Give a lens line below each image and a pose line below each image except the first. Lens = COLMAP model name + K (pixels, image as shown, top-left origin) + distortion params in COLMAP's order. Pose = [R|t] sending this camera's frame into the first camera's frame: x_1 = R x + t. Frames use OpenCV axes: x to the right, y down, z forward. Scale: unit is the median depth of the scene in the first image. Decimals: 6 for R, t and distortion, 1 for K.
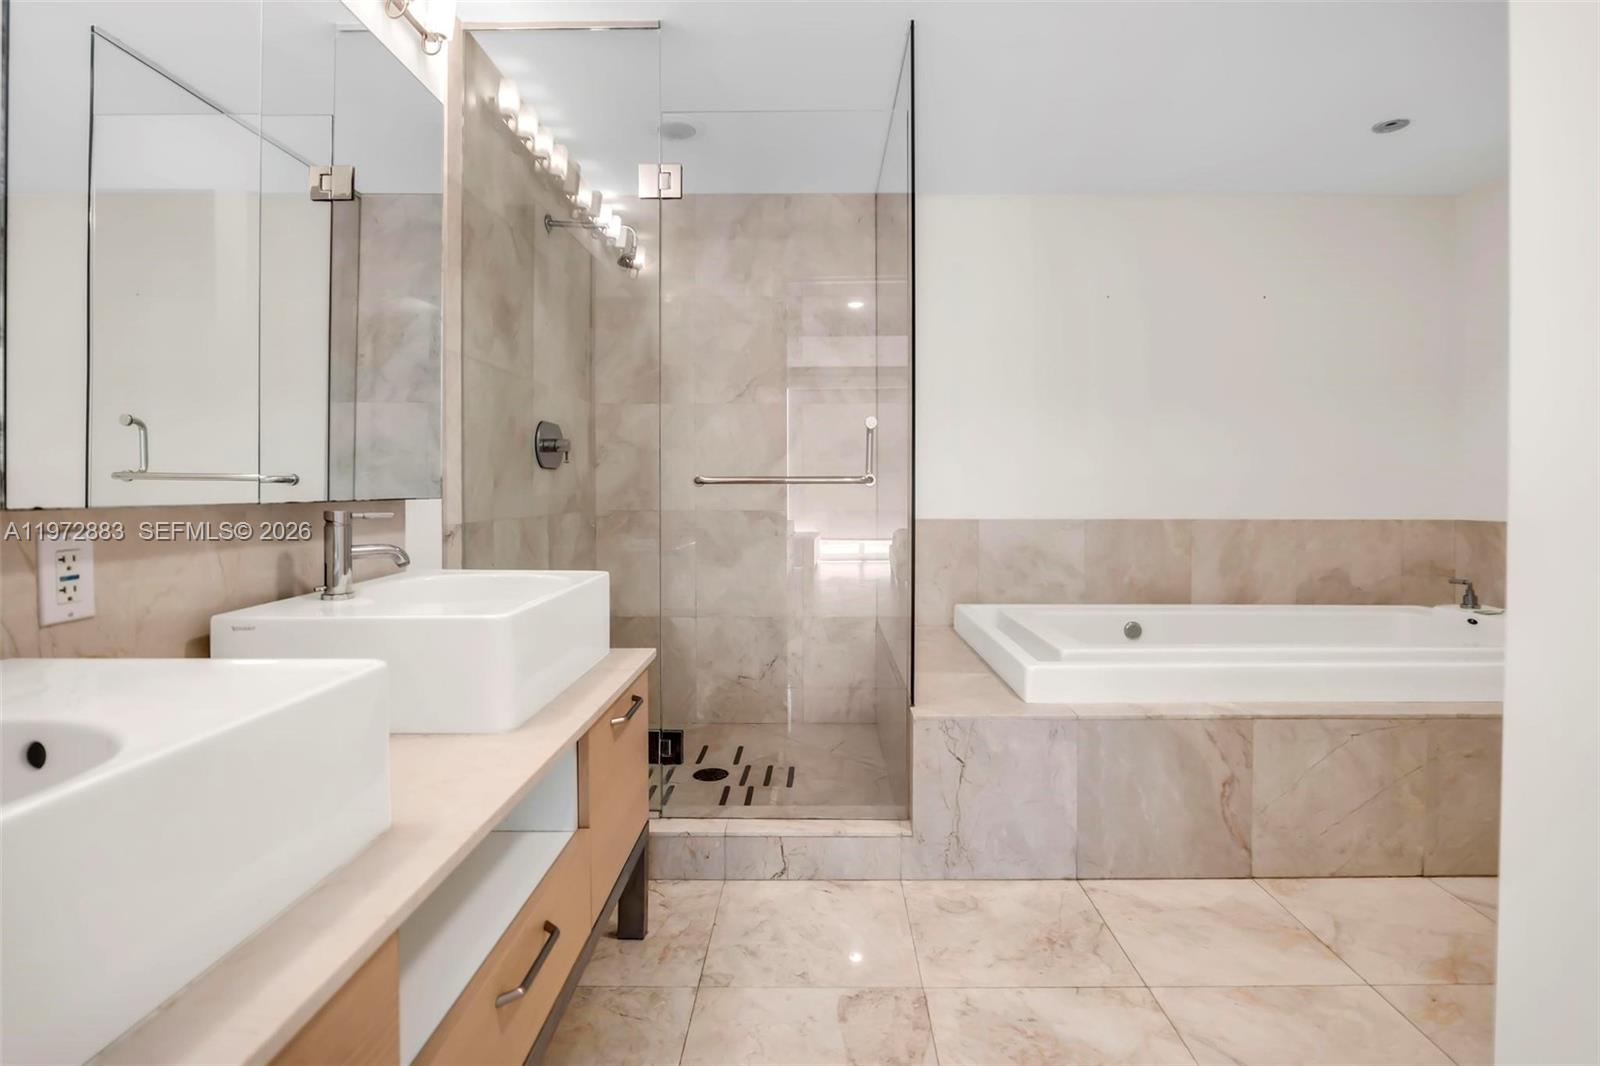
lens RADIAL K [[771.1, 0, 794.5], [0, 771.1, 492.3], [0, 0, 1]] dist [-0.018611, 0.000494]
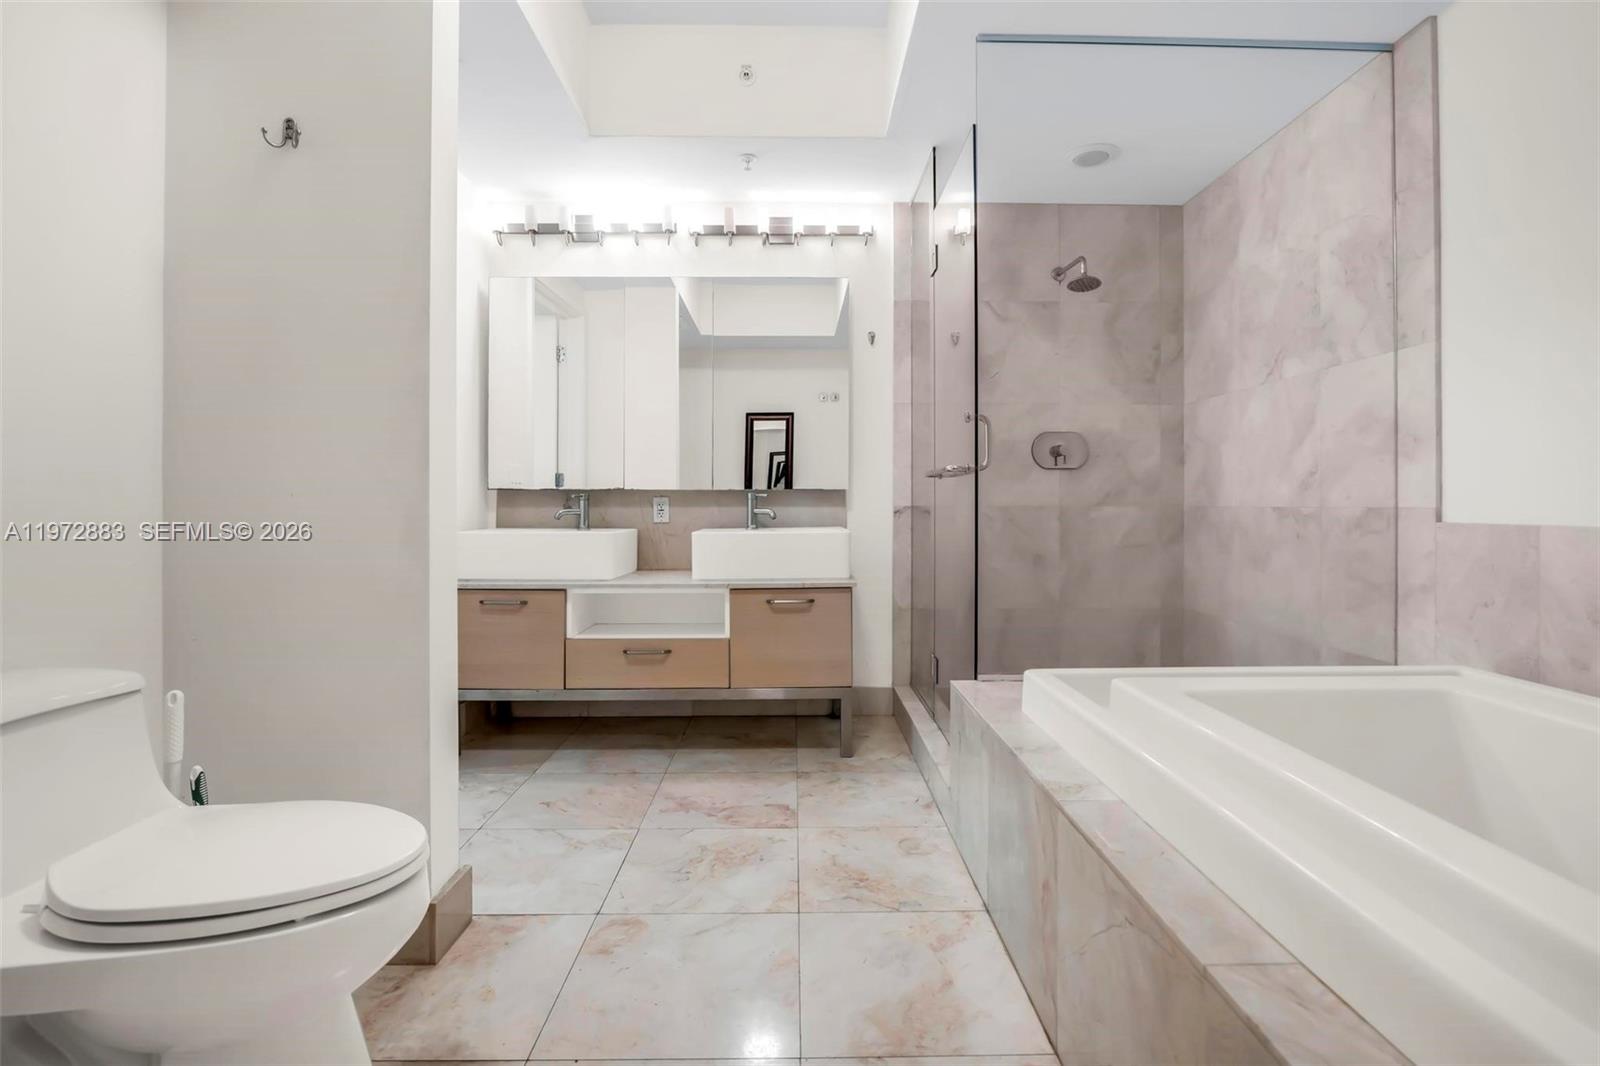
lens RADIAL K [[755.2, 0, 820.8], [0, 755.2, 506.4], [0, 0, 1]] dist [-0.023121, 0.000054]
pose [[0.045151, 0.002703, -0.998977, 1.215538], [-0.007442, 0.999969, 0.002370, 0.039800], [0.998952, 0.007327, 0.045170, 0.762620]]
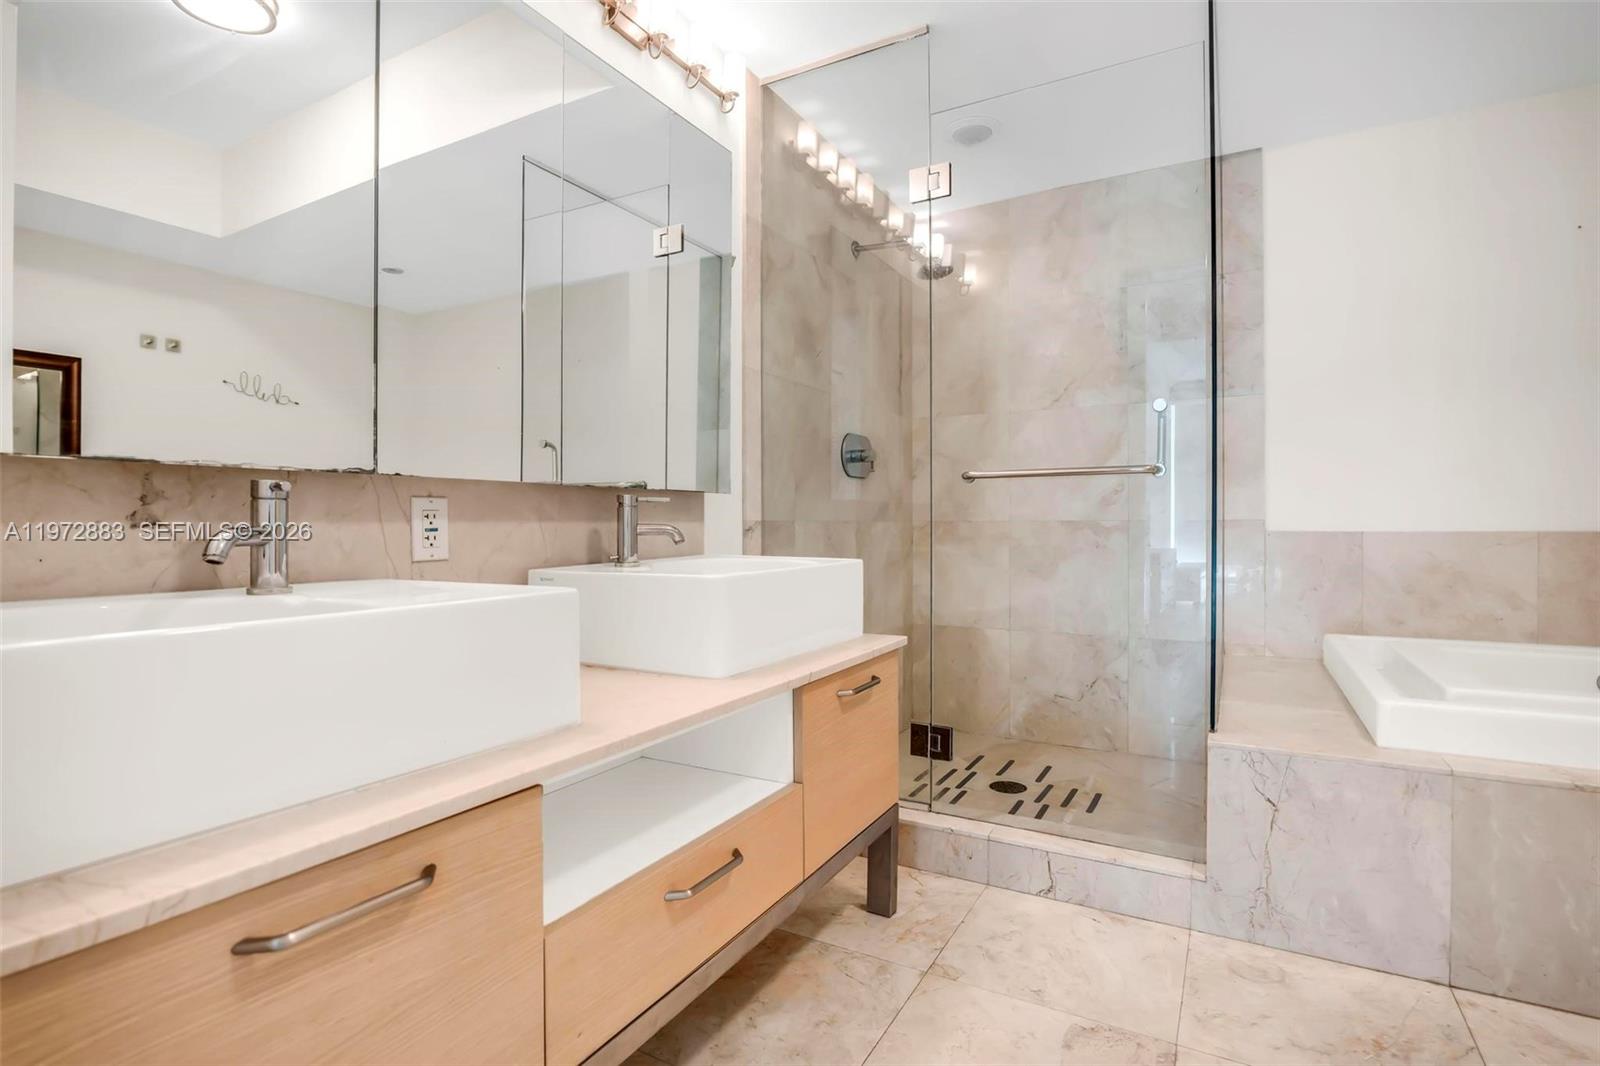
lens RADIAL K [[760.0, 0, 798.1], [0, 760.0, 524.7], [0, 0, 1]] dist [-0.013193, 0.000753]
pose [[0.879849, -0.000441, -0.475253, 0.153363], [-0.001082, 0.999995, -0.002933, 0.051746], [0.475252, 0.003095, 0.879844, 0.039964]]
